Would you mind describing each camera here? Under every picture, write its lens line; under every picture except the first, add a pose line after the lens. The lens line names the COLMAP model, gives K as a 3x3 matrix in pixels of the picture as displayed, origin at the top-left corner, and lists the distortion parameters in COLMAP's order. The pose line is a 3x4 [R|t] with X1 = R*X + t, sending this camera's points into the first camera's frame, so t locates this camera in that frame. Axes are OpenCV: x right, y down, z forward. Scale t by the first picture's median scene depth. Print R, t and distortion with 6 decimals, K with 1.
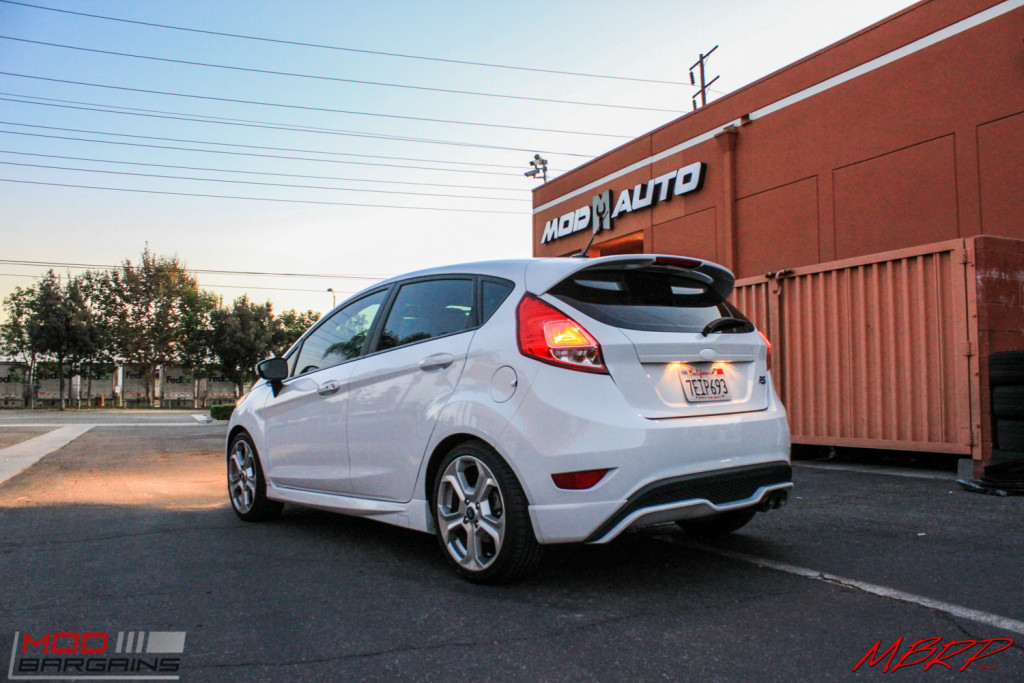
lens RADIAL K [[853.3, 0, 512.0], [0, 853.3, 341.5], [0, 0, 1]] dist [-0.156754, 0.126729]
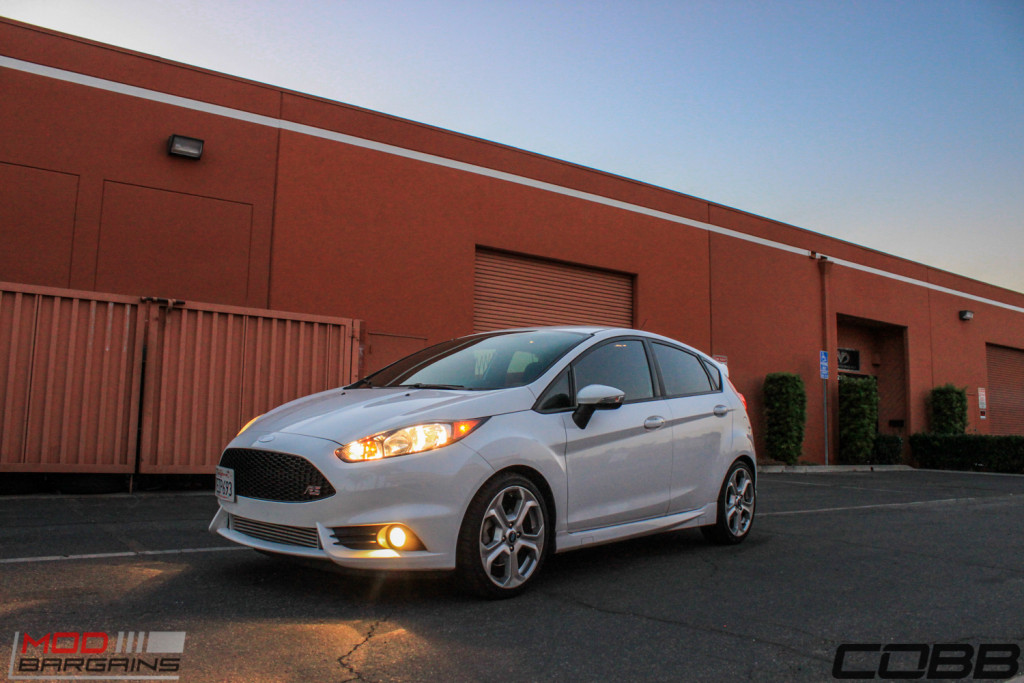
lens RADIAL K [[853.3, 0, 512.0], [0, 853.3, 341.5], [0, 0, 1]] dist [-0.156754, 0.126729]
pose [[-0.193071, 0.109531, 0.975052, -0.928081], [-0.079070, 0.988781, -0.126730, 0.075585], [-0.977994, -0.101565, -0.182245, 1.013584]]
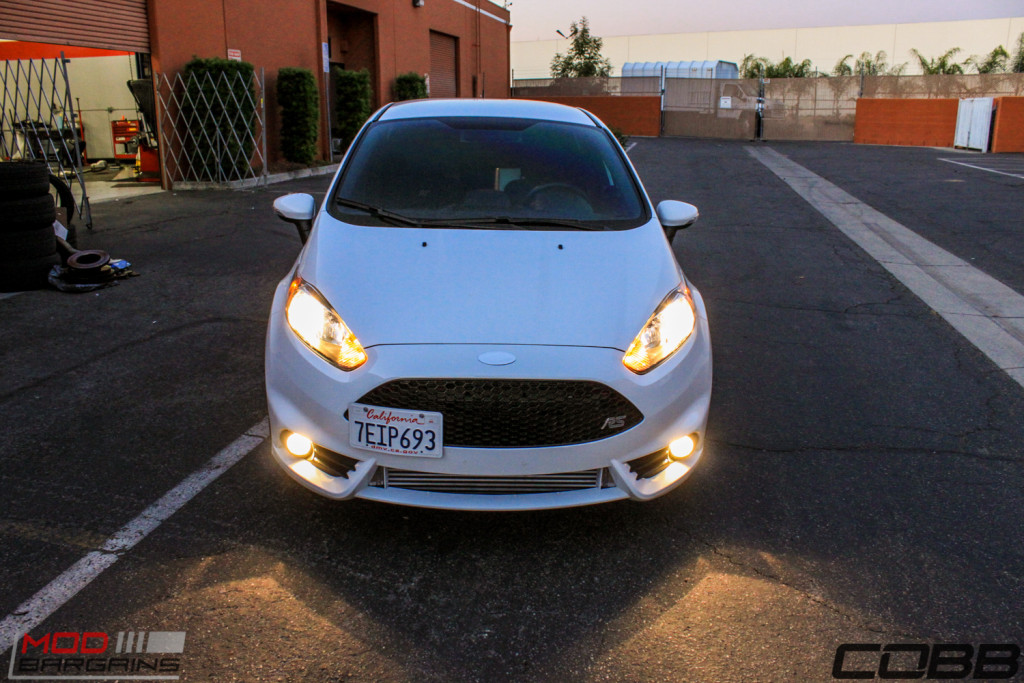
lens RADIAL K [[853.3, 0, 512.0], [0, 853.3, 341.5], [0, 0, 1]] dist [-0.156754, 0.126729]
pose [[-0.801747, -0.157519, 0.576532, -0.787578], [-0.031793, 0.974518, 0.222044, 0.043656], [-0.596817, 0.159694, -0.786325, 1.142780]]
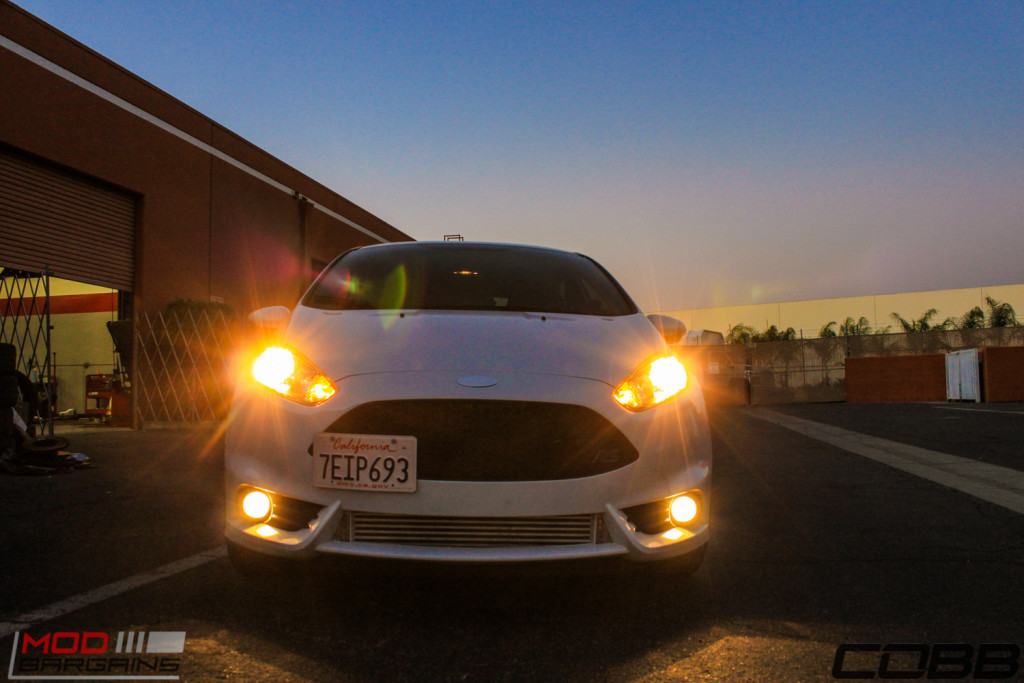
lens RADIAL K [[894.6, 0, 516.7], [0, 894.6, 342.9], [0, 0, 1]] dist [-0.168388, 0.145987]
pose [[-0.814434, 0.046683, 0.578375, -0.789126], [-0.019984, 0.993910, -0.108364, 0.086864], [-0.579912, -0.099814, -0.808542, 1.141543]]
